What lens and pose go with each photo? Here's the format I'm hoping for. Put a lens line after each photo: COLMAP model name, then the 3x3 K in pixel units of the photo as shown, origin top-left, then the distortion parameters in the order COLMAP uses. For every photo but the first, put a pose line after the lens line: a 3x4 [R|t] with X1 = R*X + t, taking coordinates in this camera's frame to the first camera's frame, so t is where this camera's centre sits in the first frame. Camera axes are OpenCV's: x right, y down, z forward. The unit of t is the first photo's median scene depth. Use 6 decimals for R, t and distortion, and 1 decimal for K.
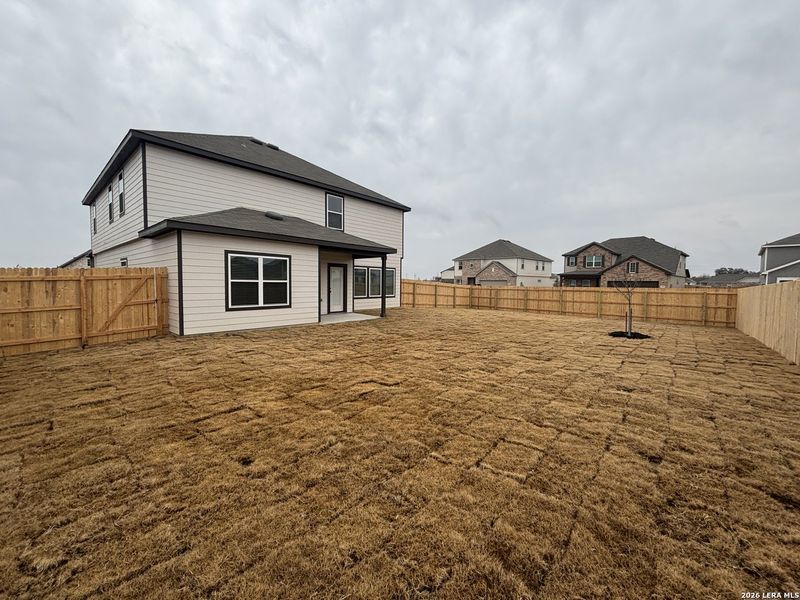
lens RADIAL K [[321.2, 0, 395.1], [0, 321.2, 300.3], [0, 0, 1]] dist [0.005893, -0.002713]
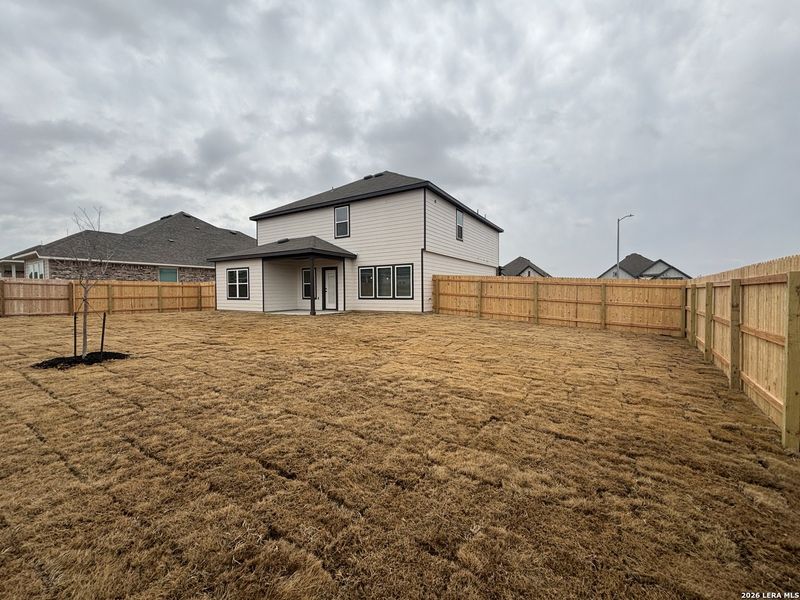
lens RADIAL K [[321.2, 0, 395.6], [0, 321.2, 296.3], [0, 0, 1]] dist [0.005893, -0.002713]
pose [[0.187011, 0.004352, -0.982348, 1.373403], [-0.045250, 0.998967, -0.004189, -0.020848], [0.981315, 0.045235, 0.187014, 1.408736]]
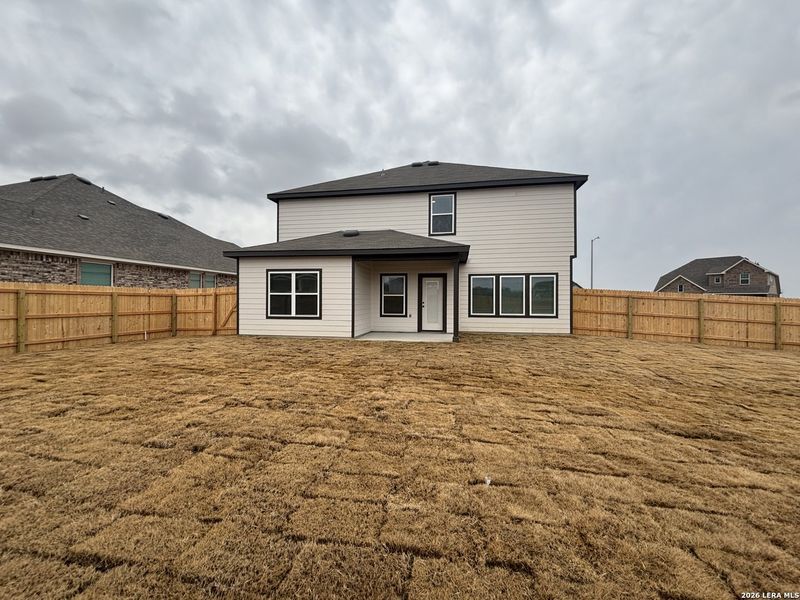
lens RADIAL K [[321.2, 0, 396.5], [0, 321.2, 294.2], [0, 0, 1]] dist [0.005893, -0.002713]
pose [[0.529173, -0.021948, -0.848230, 0.669907], [-0.045444, 0.997498, -0.054161, -0.012490], [0.847296, 0.067208, 0.526851, 0.657913]]
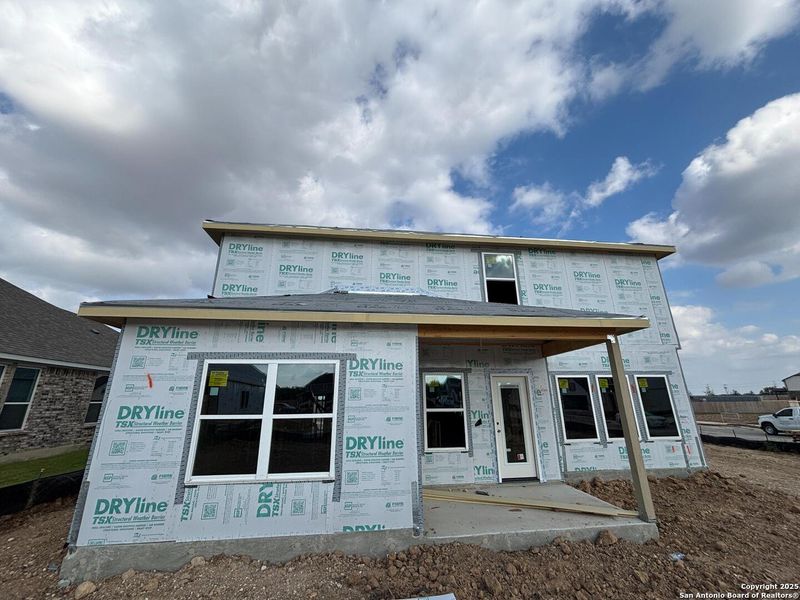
lens RADIAL K [[321.2, 0, 395.9], [0, 321.2, 303.5], [0, 0, 1]] dist [0.005893, -0.002713]
pose [[0.755535, -0.204098, -0.622503, 0.022891], [-0.020709, 0.942315, -0.334088, -0.056872], [0.654781, 0.265306, 0.707725, 0.700628]]
